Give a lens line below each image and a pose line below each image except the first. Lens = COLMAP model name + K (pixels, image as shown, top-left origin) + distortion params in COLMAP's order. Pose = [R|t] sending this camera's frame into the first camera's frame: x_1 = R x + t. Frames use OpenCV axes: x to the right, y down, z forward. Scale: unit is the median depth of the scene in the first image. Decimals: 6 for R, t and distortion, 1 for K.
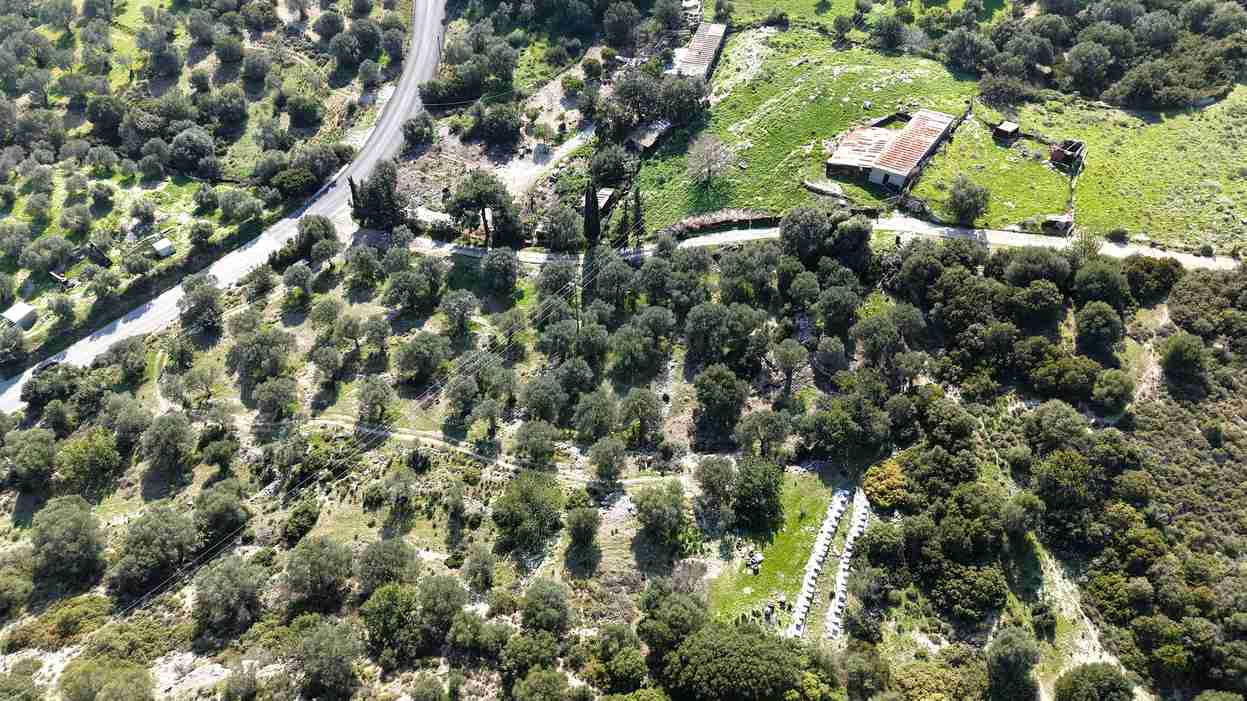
lens RADIAL K [[828.8, 0, 625.2], [0, 828.8, 351.8], [0, 0, 1]] dist [0.027722, -0.027788]
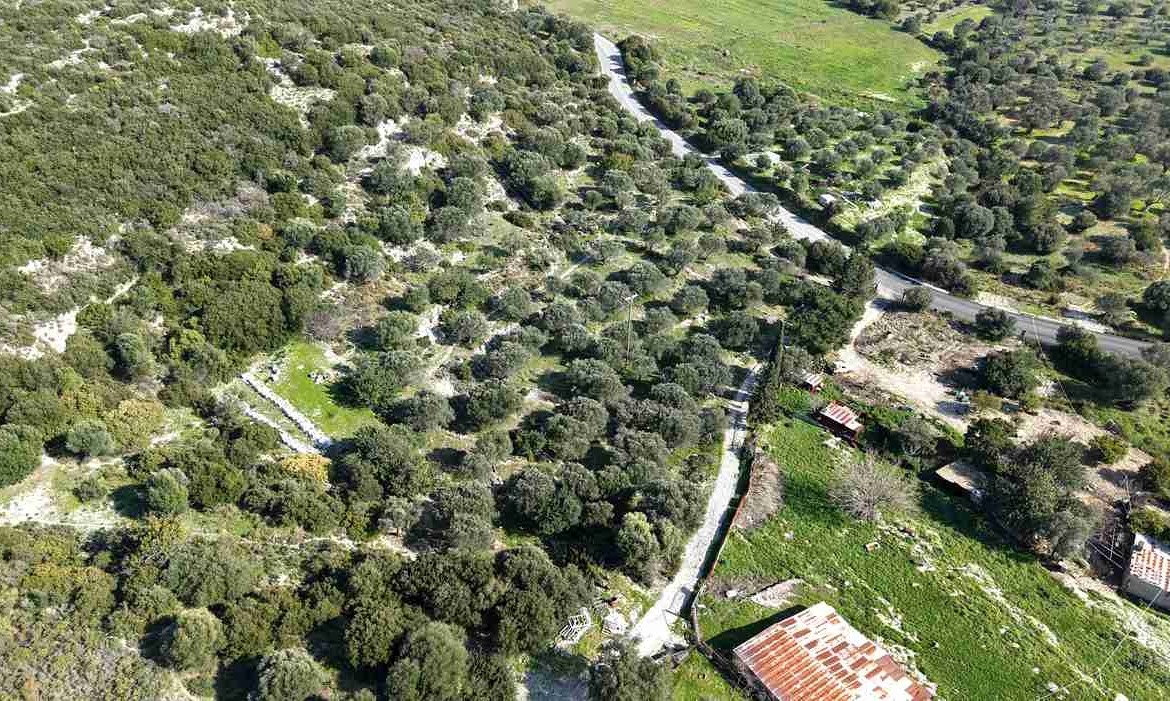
lens RADIAL K [[831.7, 0, 586.6], [0, 831.7, 347.0], [0, 0, 1]] dist [0.019014, -0.015244]
pose [[-0.300924, 0.579200, -0.757610, 0.761773], [-0.759503, 0.334871, 0.557688, -0.586493], [0.576714, 0.743228, 0.339134, 0.672807]]
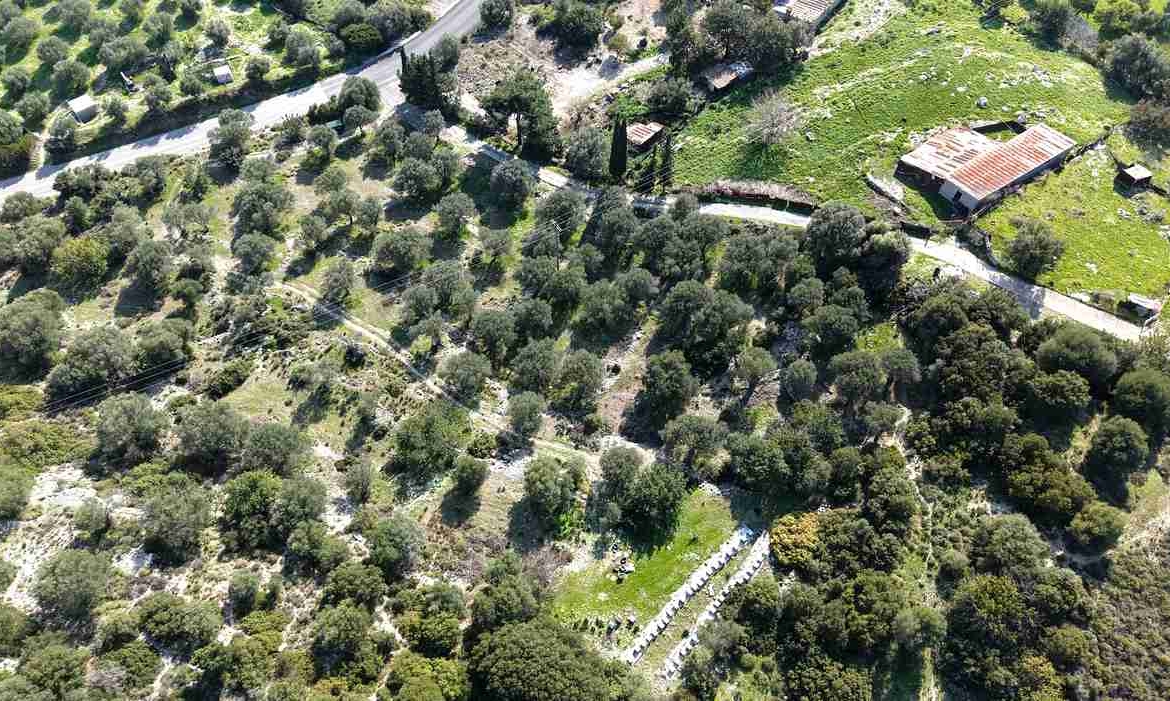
lens RADIAL K [[831.7, 0, 583.9], [0, 831.7, 352.8], [0, 0, 1]] dist [0.019014, -0.015244]
pose [[0.938455, 0.296328, -0.177459, 0.176962], [-0.272496, 0.950892, 0.146799, -0.089073], [0.212245, -0.089407, 0.973118, 0.087409]]
